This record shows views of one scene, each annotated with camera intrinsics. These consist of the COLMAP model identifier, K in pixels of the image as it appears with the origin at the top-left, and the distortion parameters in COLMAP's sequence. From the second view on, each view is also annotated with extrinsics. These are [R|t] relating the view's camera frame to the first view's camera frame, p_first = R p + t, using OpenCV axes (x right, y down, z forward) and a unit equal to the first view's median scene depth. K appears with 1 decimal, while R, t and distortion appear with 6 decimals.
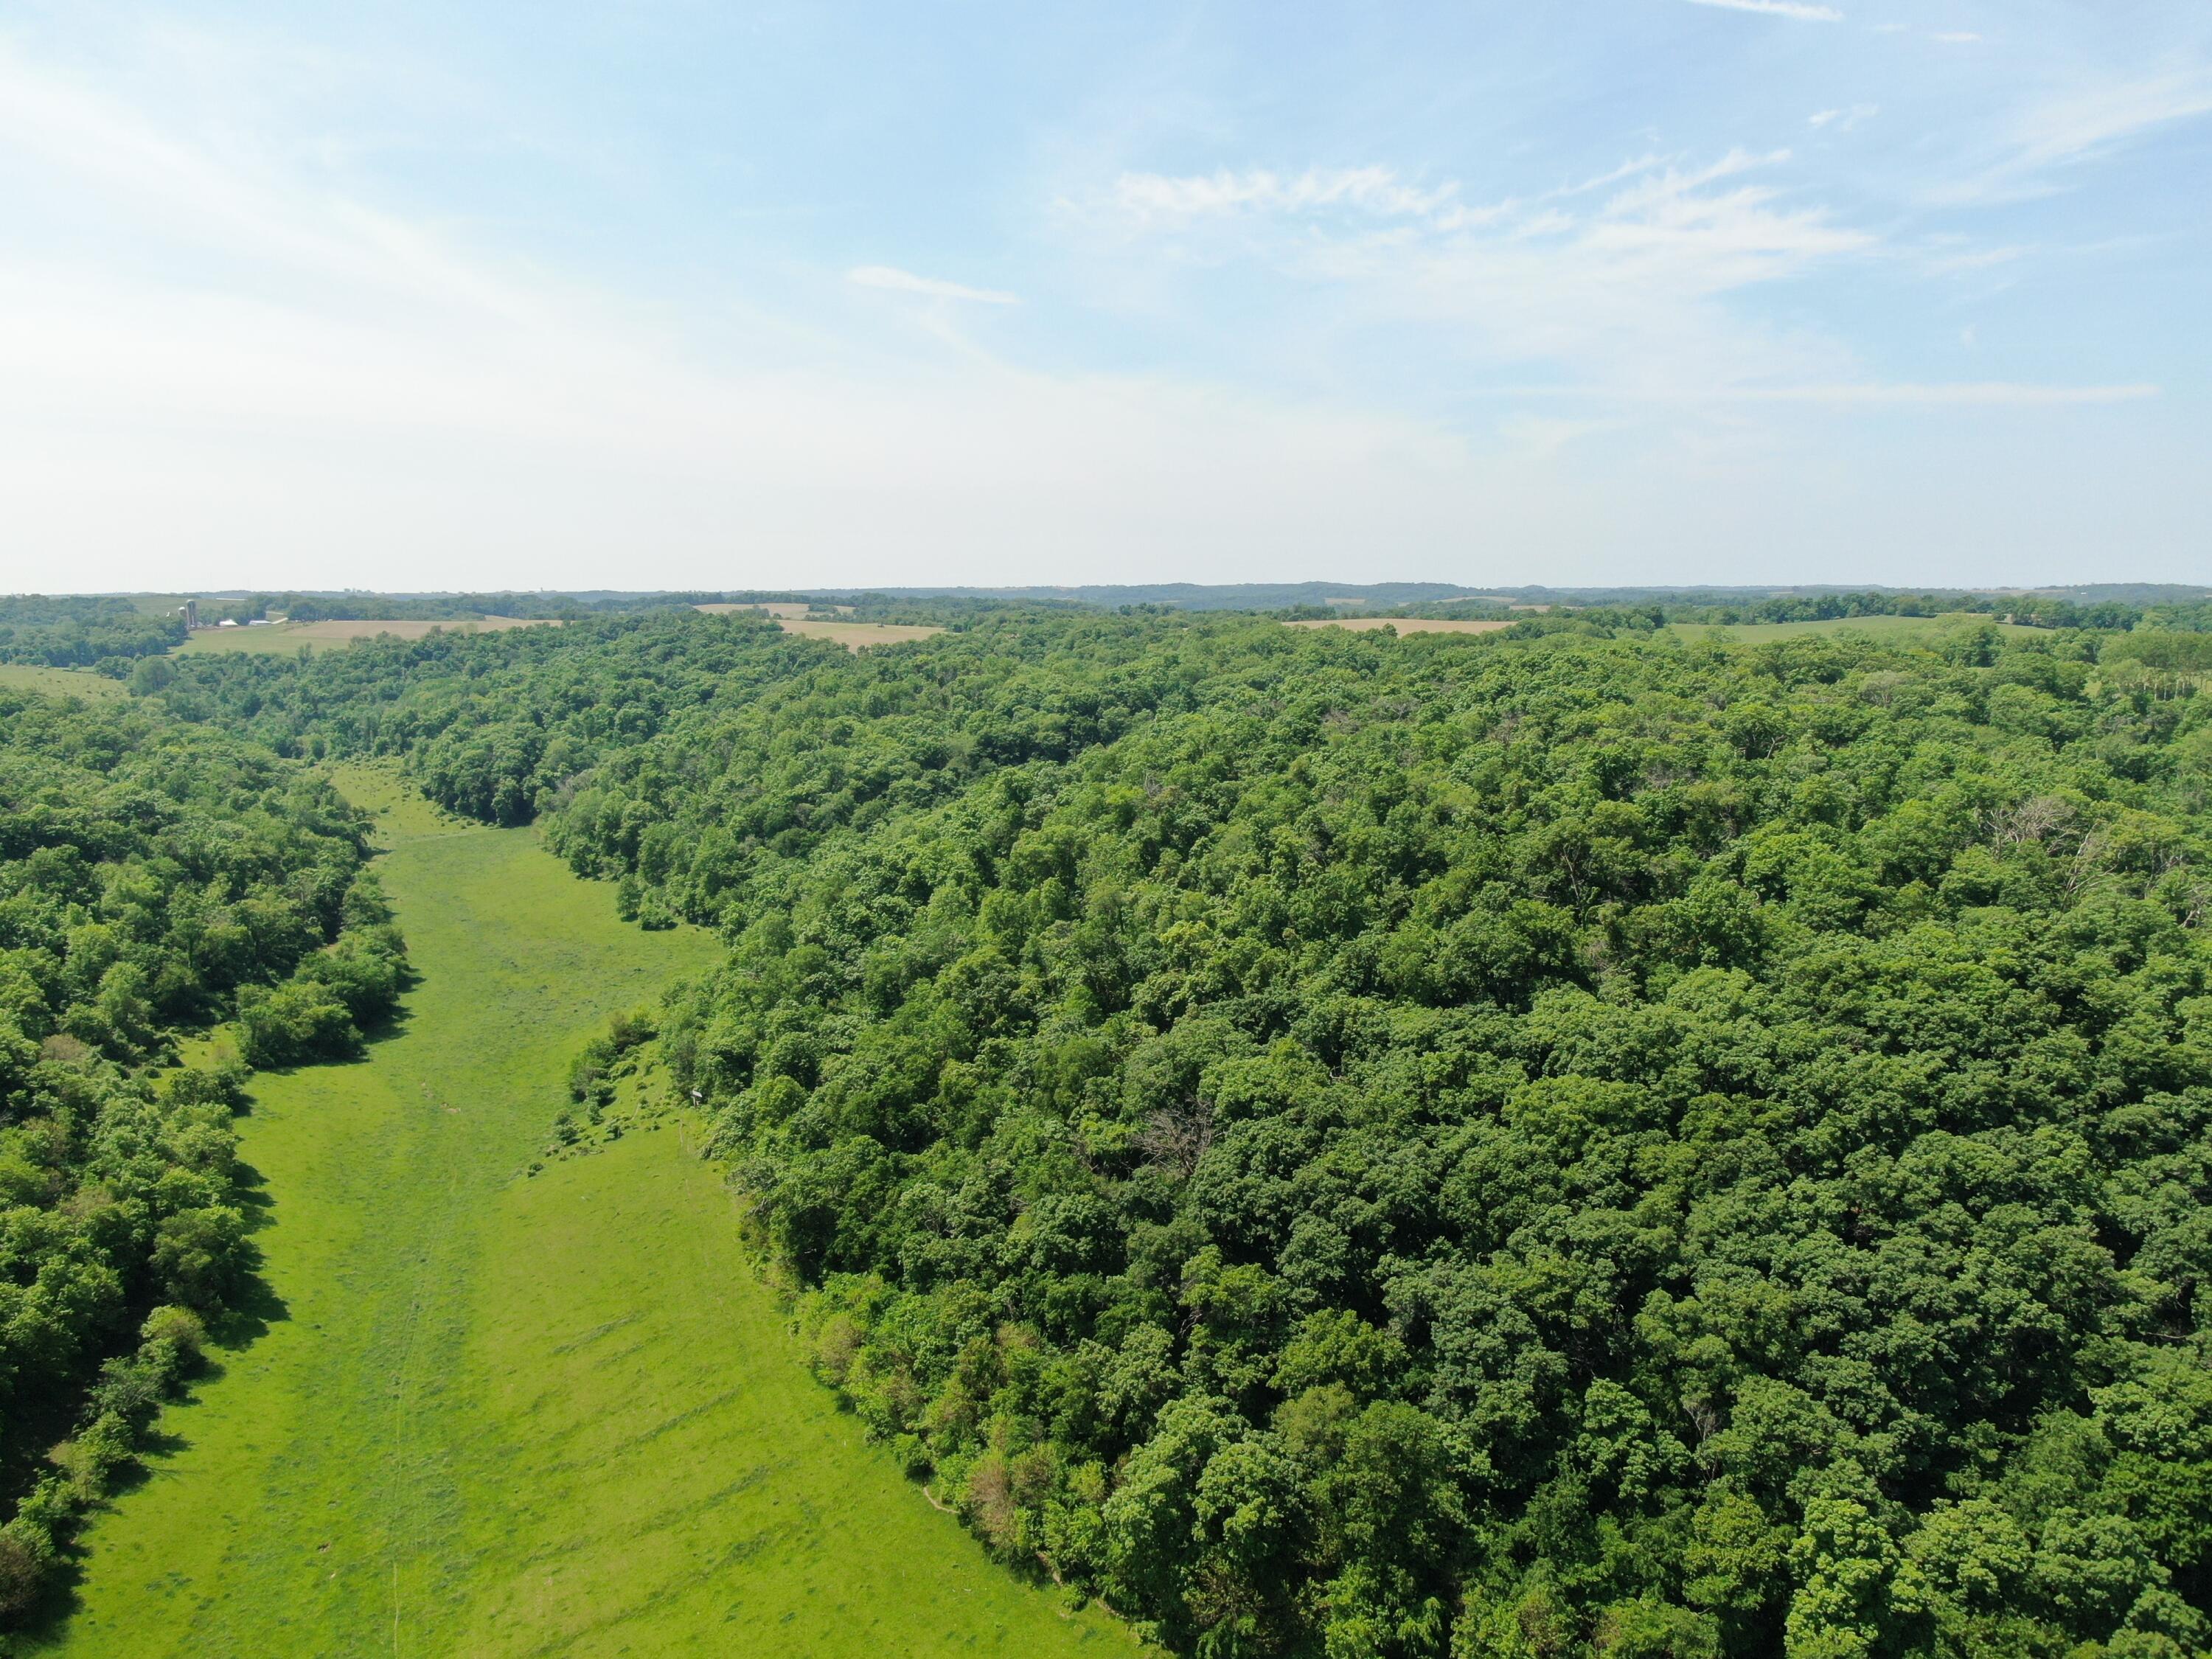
lens RADIAL K [[1598.2, 0, 1105.4], [0, 1598.2, 827.9], [0, 0, 1]] dist [-0.017459, 0.007154]
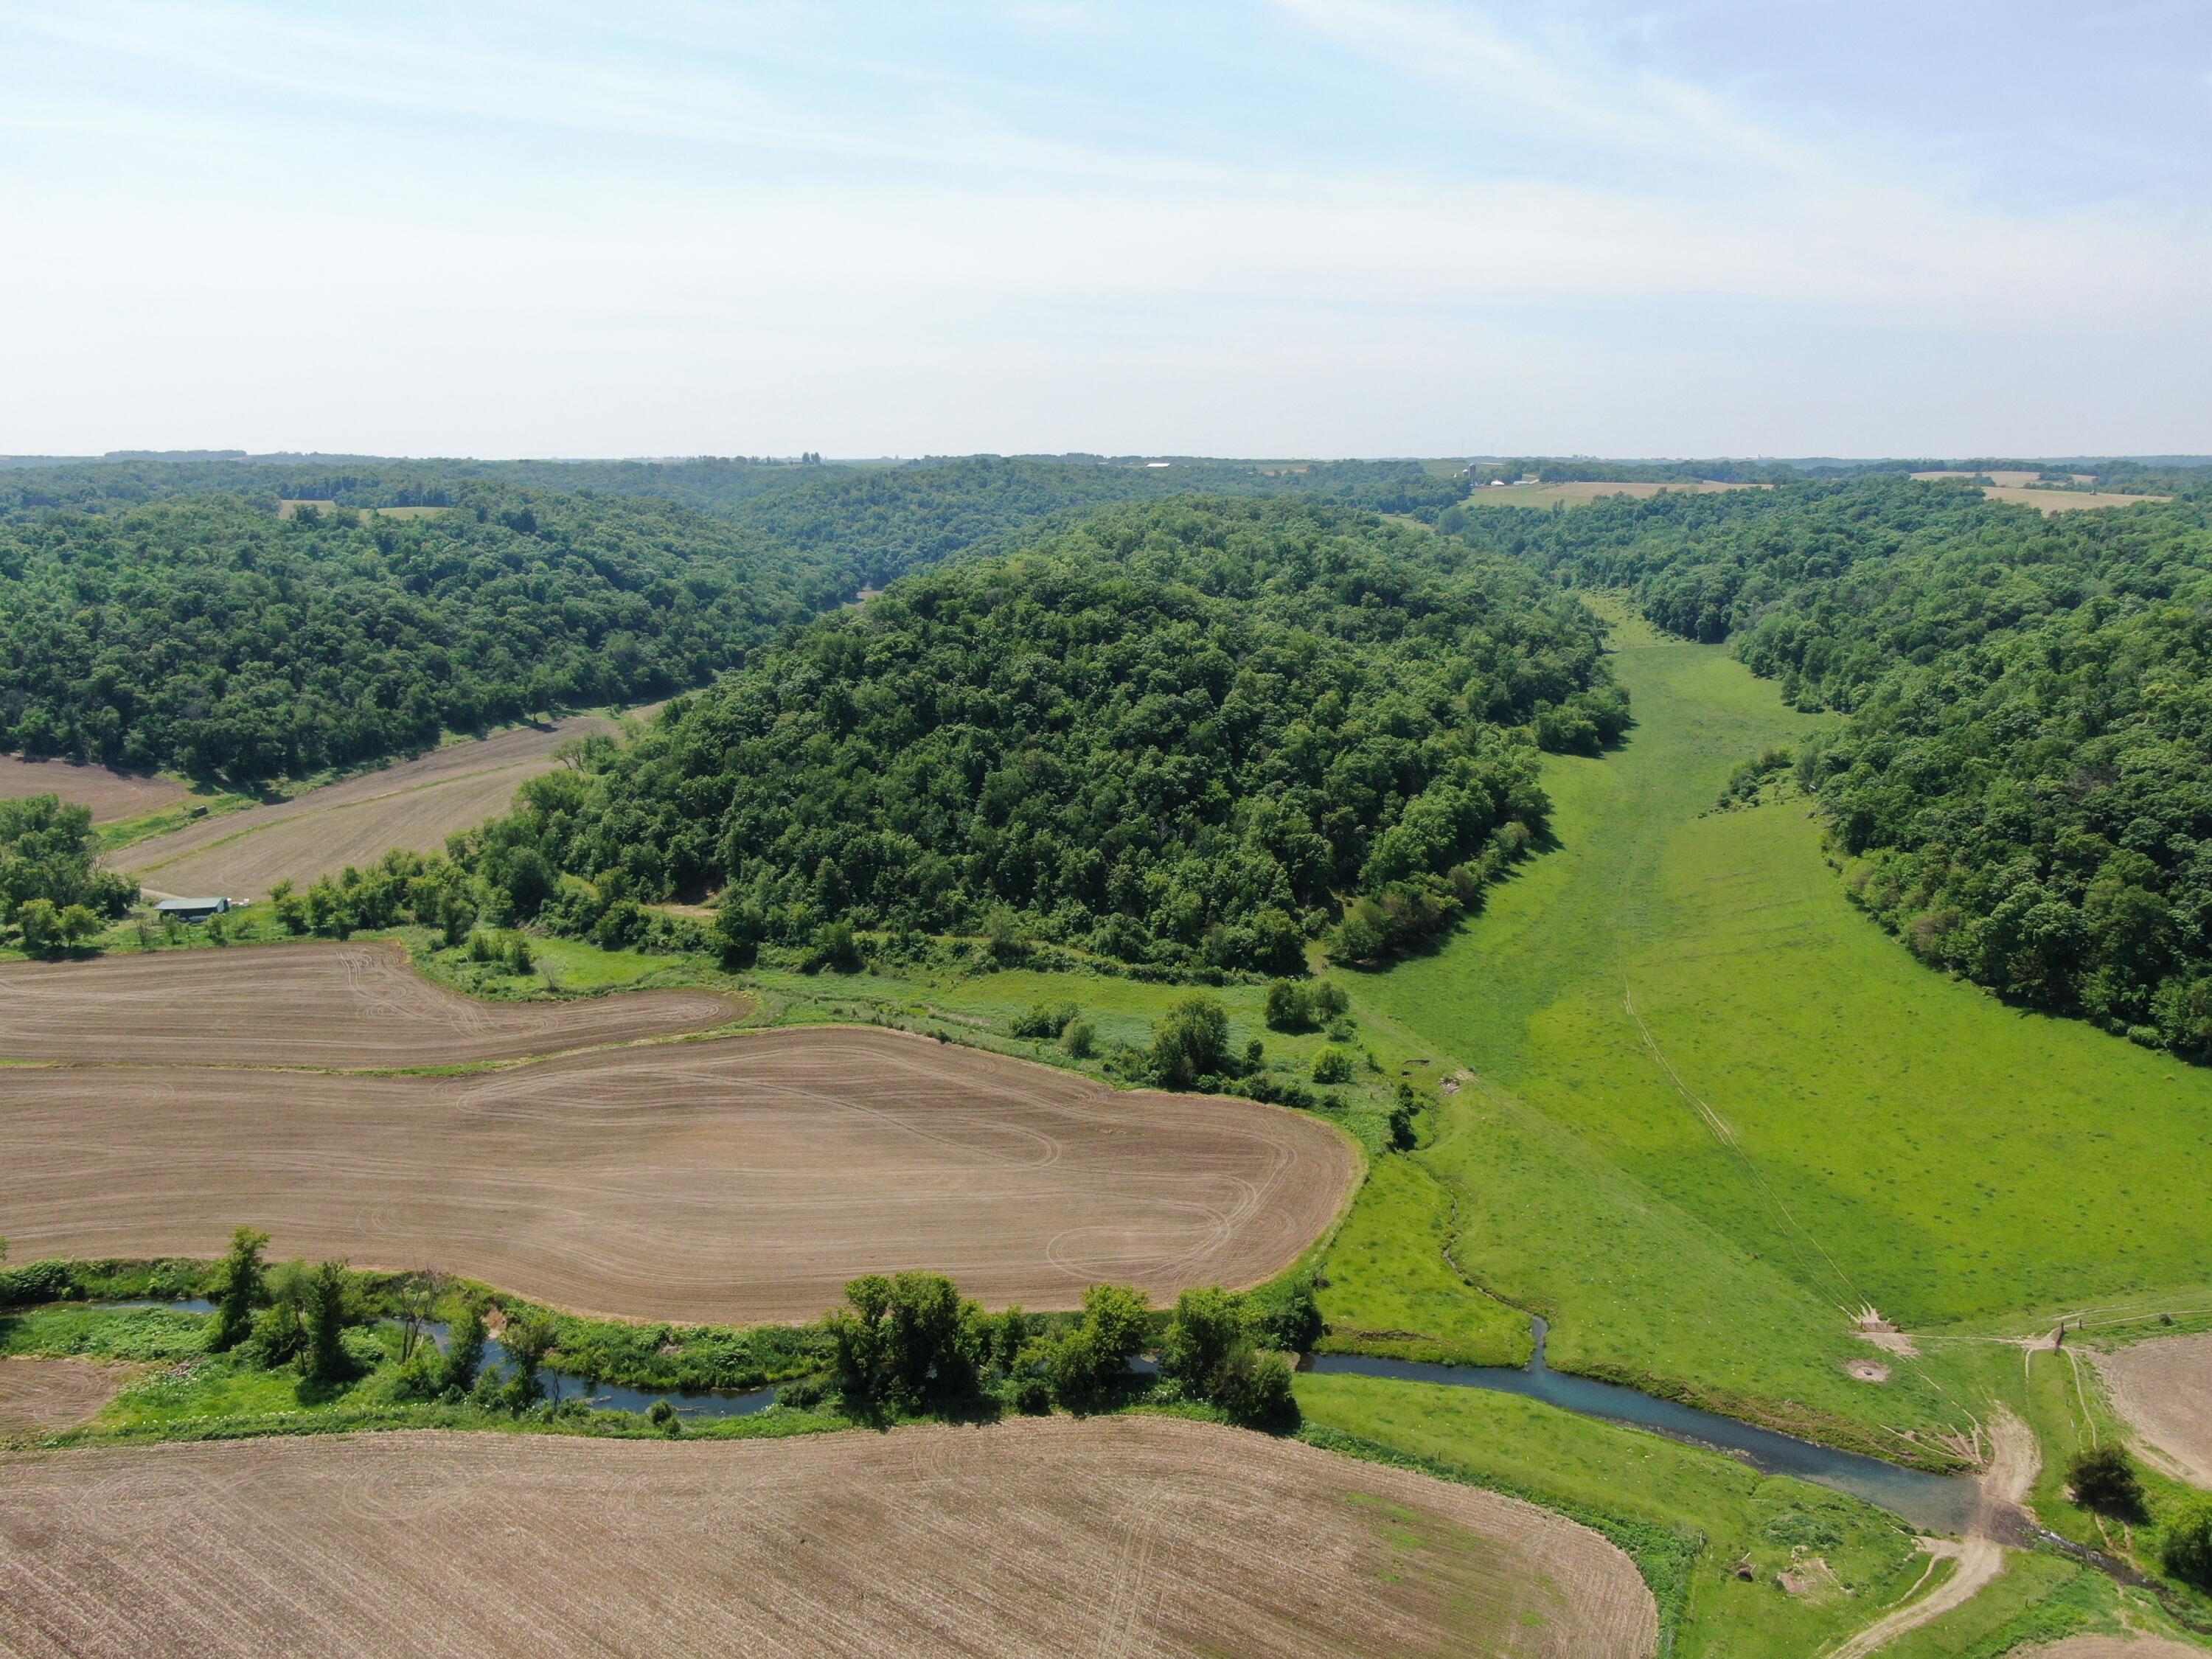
lens RADIAL K [[1595.7, 0, 1105.1], [0, 1595.7, 837.1], [0, 0, 1]] dist [-0.018075, 0.012915]
pose [[0.753681, 0.152488, -0.639307, 0.177219], [-0.096601, 0.987850, 0.121740, 0.074262], [0.650103, -0.029995, 0.759254, -0.497786]]
